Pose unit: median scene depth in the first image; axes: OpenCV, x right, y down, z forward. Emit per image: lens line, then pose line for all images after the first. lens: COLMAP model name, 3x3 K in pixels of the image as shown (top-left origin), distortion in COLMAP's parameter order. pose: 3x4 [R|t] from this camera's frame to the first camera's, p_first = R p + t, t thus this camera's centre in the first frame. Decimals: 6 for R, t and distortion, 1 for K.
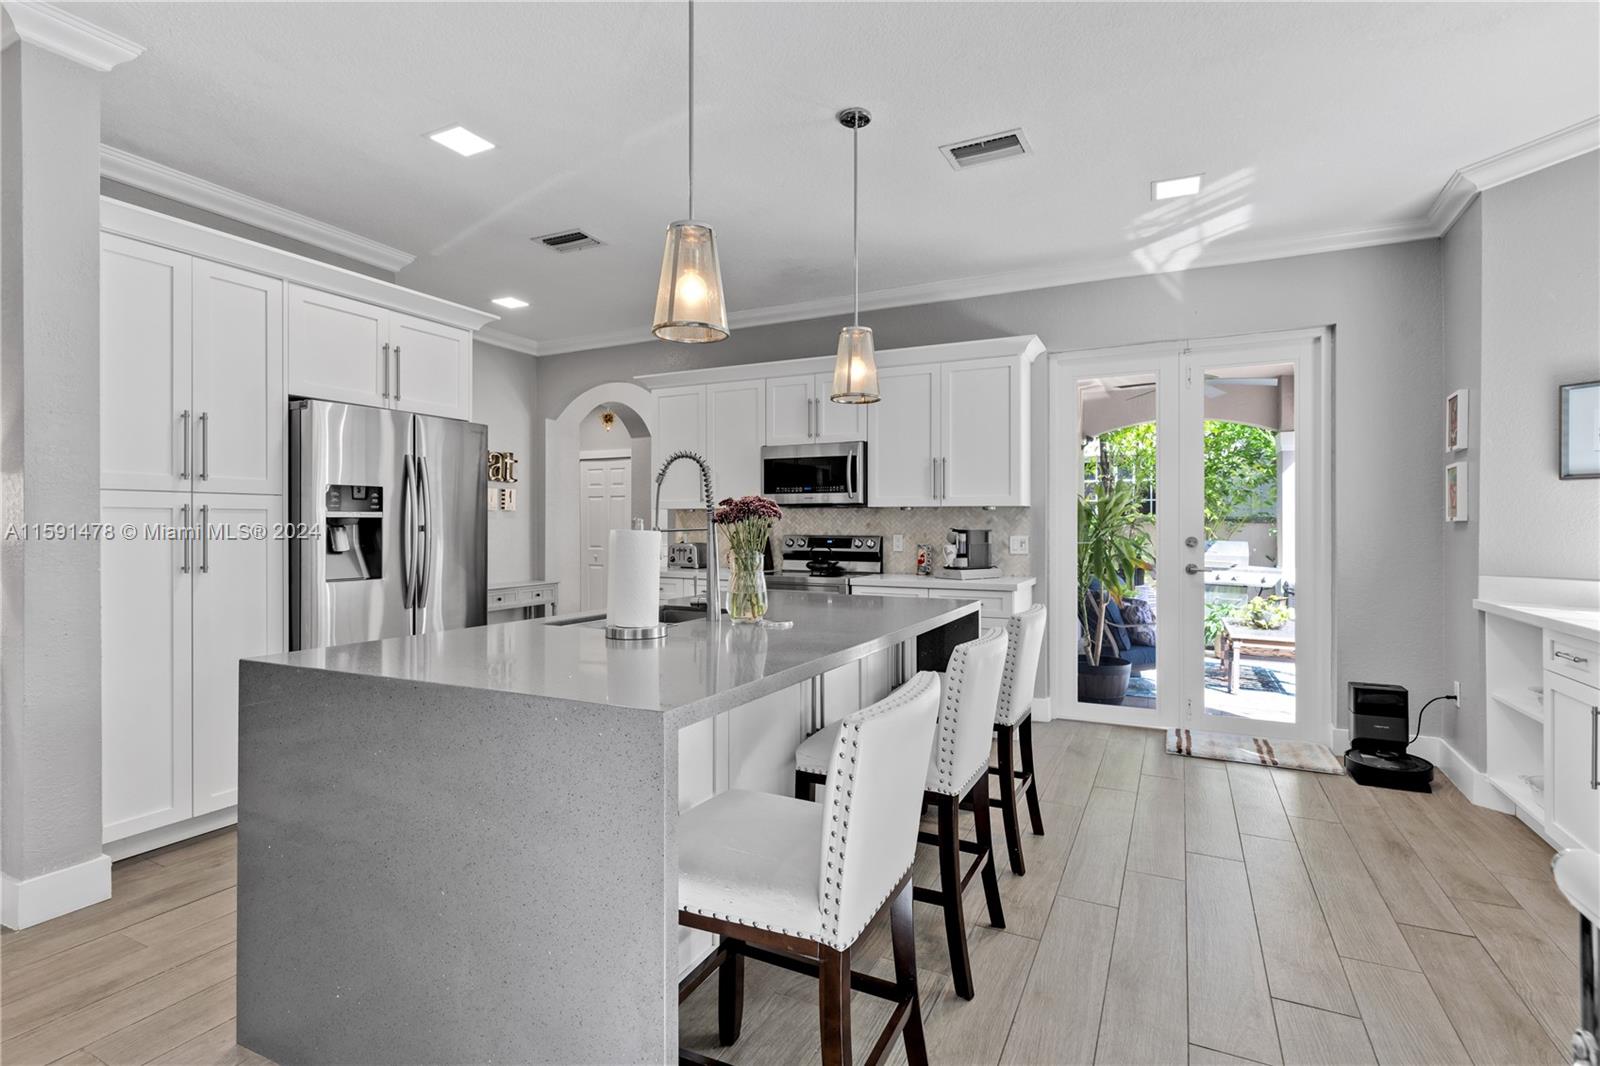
lens RADIAL K [[777.7, 0, 803.6], [0, 777.7, 525.8], [0, 0, 1]] dist [0.006998, -0.000355]
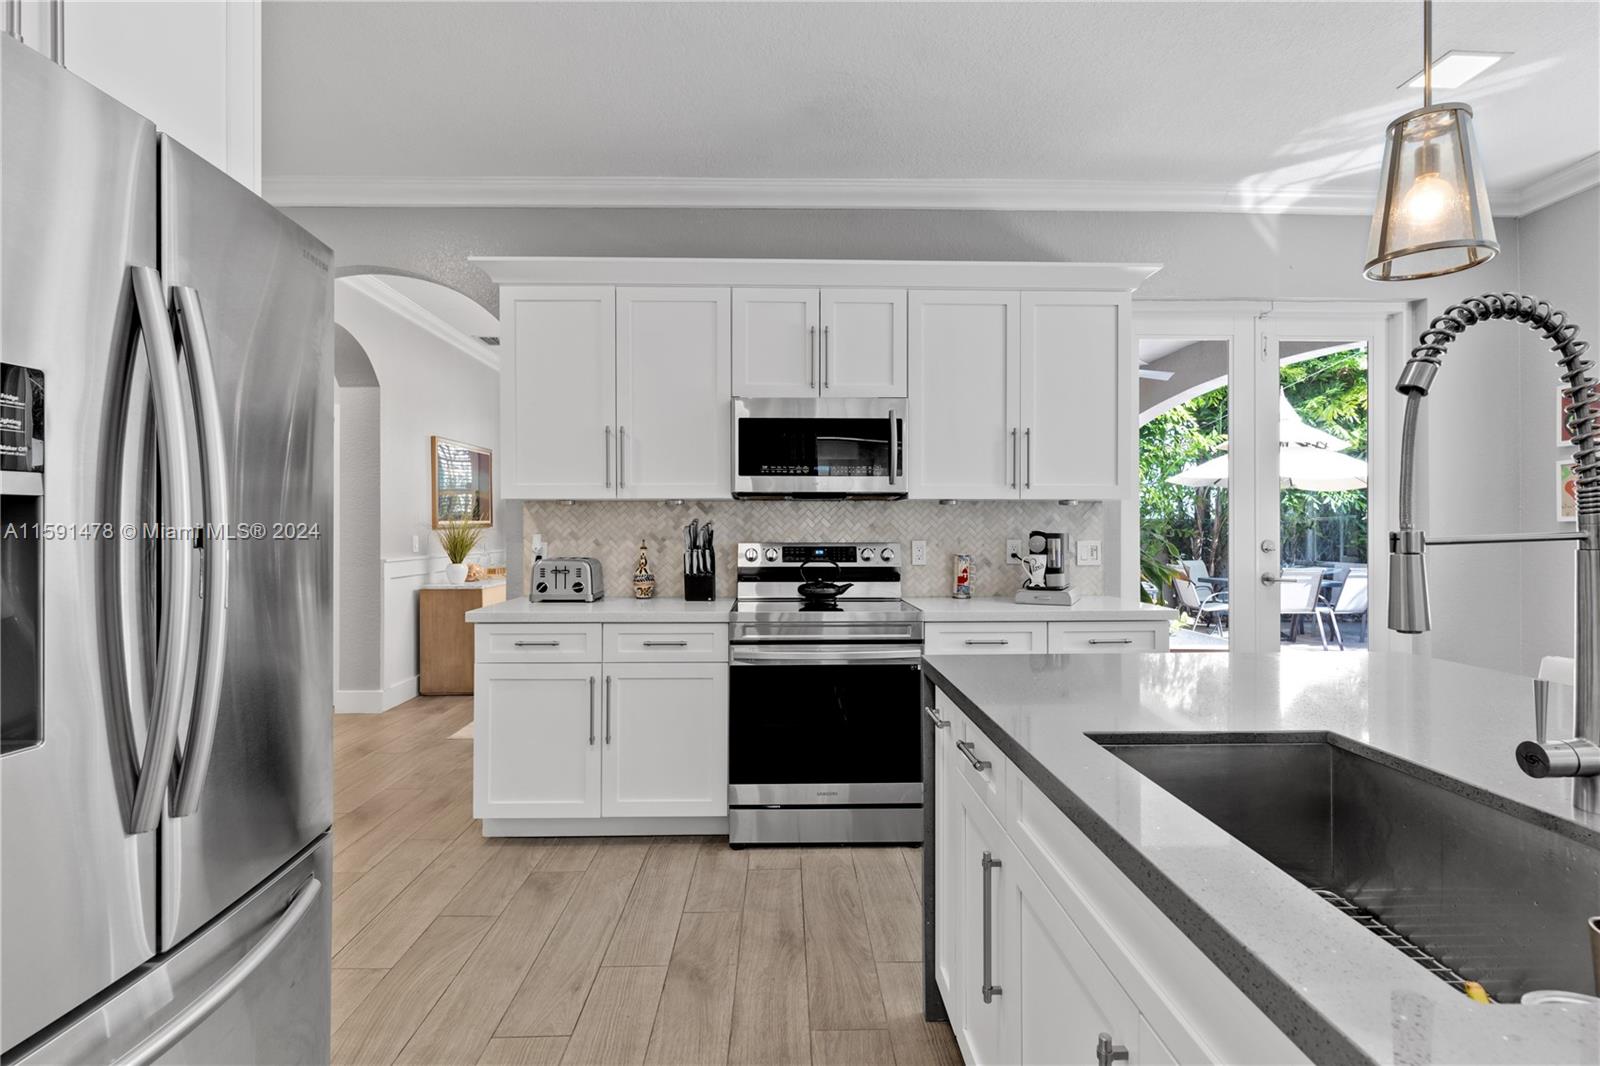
lens RADIAL K [[777.7, 0, 796.6], [0, 777.7, 530.4], [0, 0, 1]] dist [0.006998, -0.000355]
pose [[0.882890, -0.003212, 0.469568, -0.298451], [0.002448, 0.999995, 0.002238, 0.000421], [-0.469573, -0.000826, 0.882893, 0.447576]]
